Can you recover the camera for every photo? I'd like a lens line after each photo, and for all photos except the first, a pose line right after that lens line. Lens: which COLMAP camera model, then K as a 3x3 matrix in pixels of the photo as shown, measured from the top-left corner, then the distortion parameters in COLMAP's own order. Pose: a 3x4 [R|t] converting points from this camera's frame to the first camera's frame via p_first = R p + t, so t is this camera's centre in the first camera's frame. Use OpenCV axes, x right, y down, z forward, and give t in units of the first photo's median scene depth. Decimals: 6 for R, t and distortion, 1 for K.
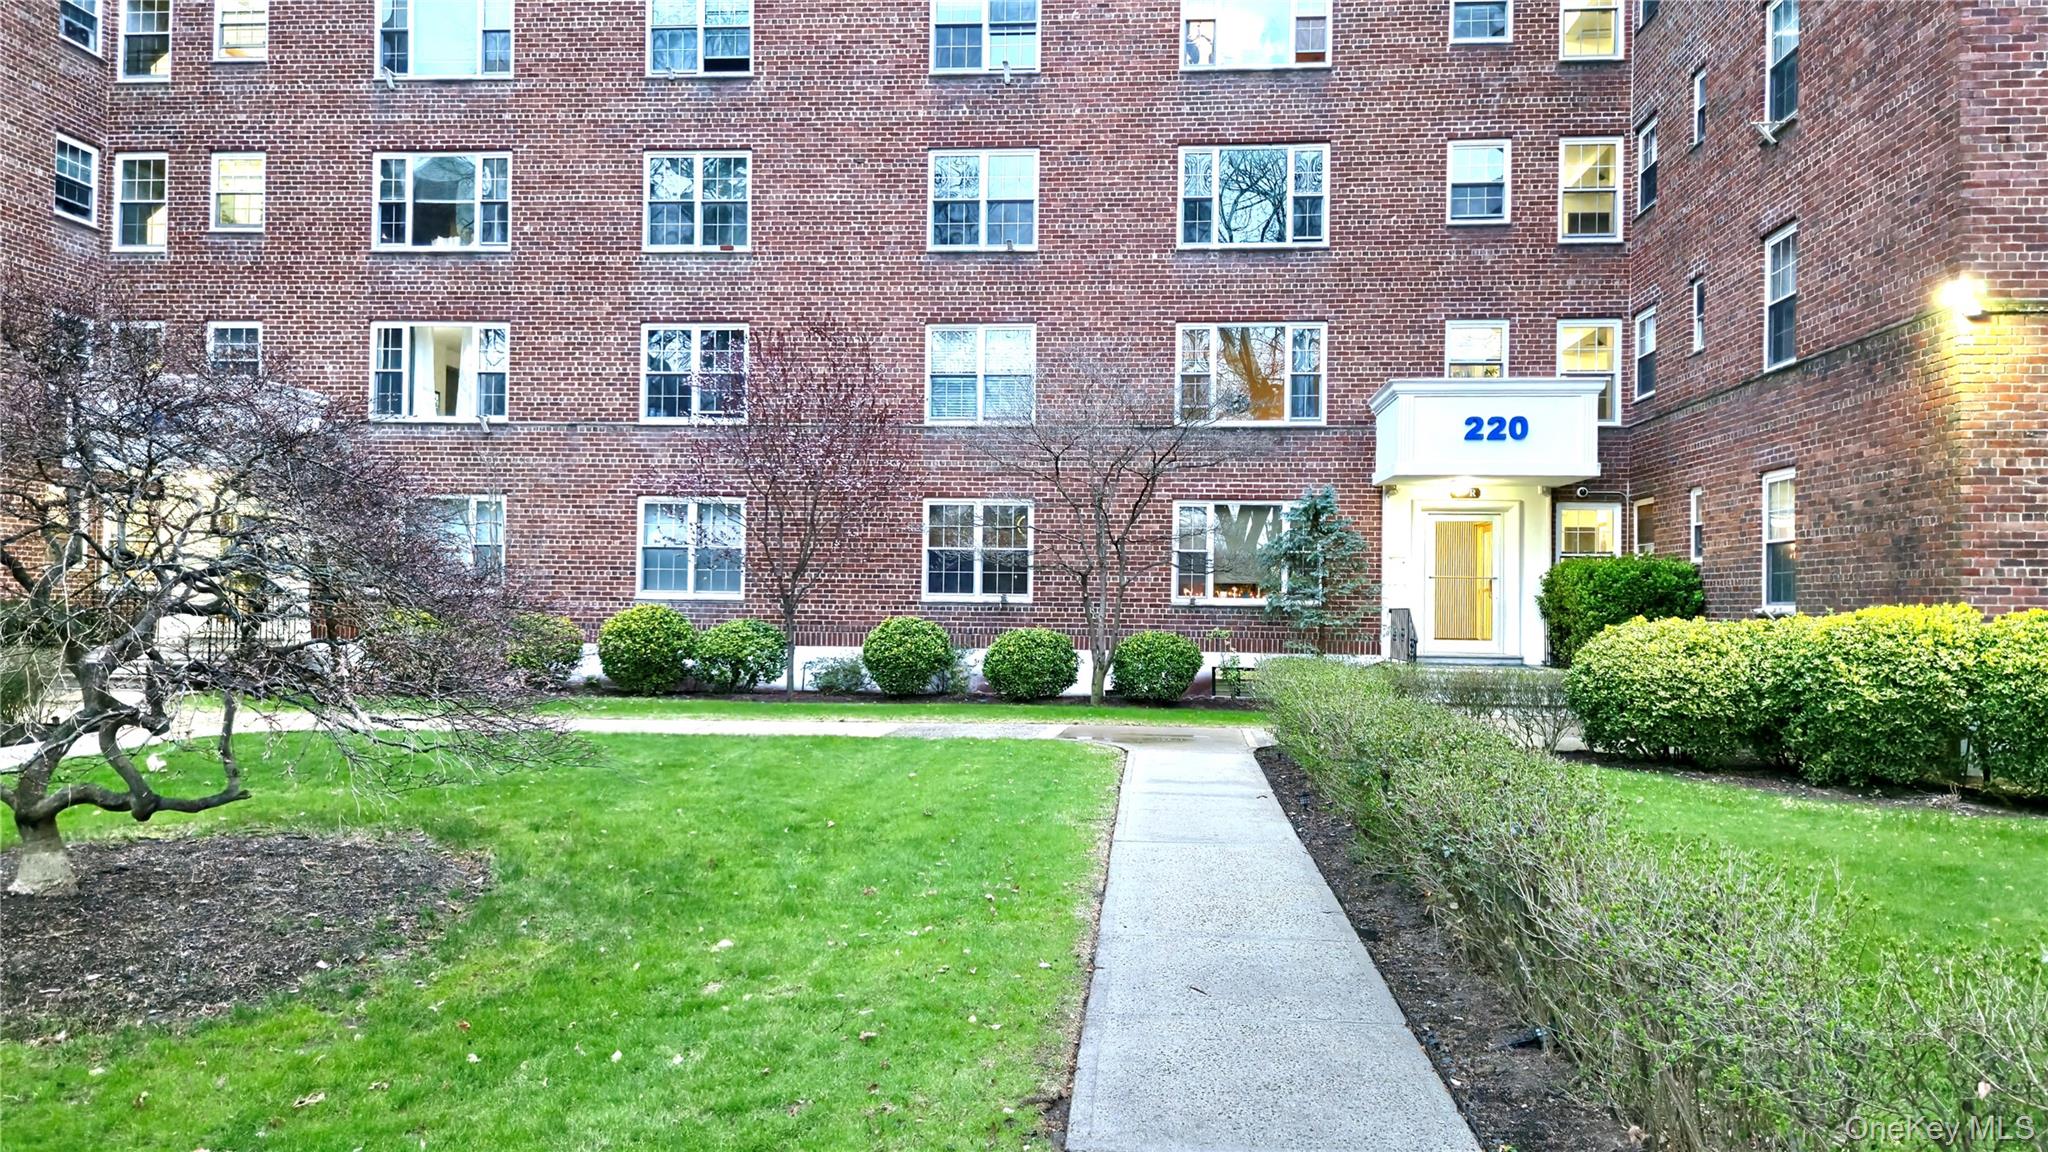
lens RADIAL K [[1358.1, 0, 1024.0], [0, 1358.1, 576.0], [0, 0, 1]] dist [0.073922, -0.063885]
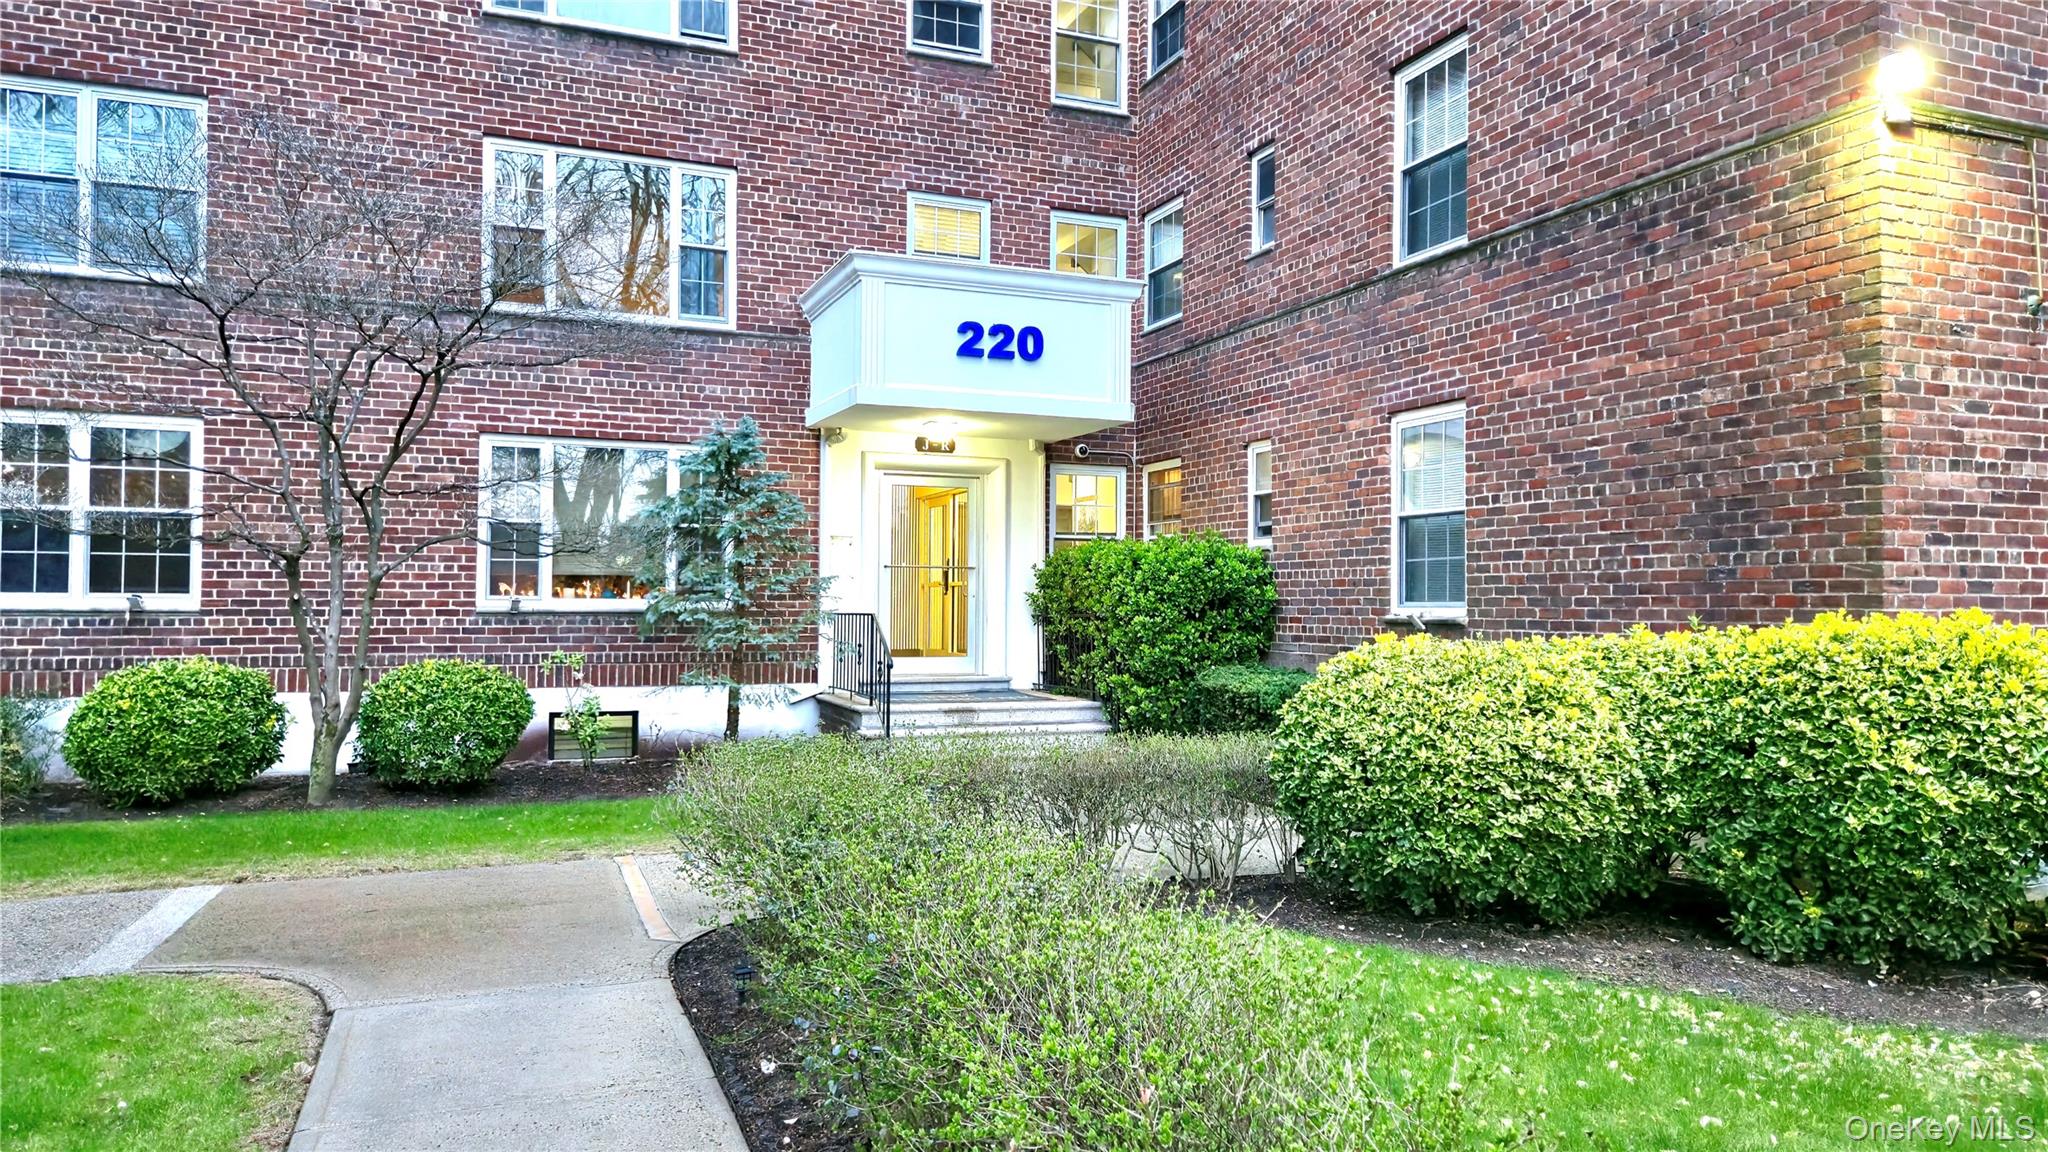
lens RADIAL K [[1358.1, 0, 1024.0], [0, 1358.1, 576.0], [0, 0, 1]] dist [0.073922, -0.063885]
pose [[0.886825, 0.001394, 0.462104, 0.048216], [-0.003439, 0.999988, 0.003583, 0.003381], [-0.462093, -0.004766, 0.886819, 0.397929]]
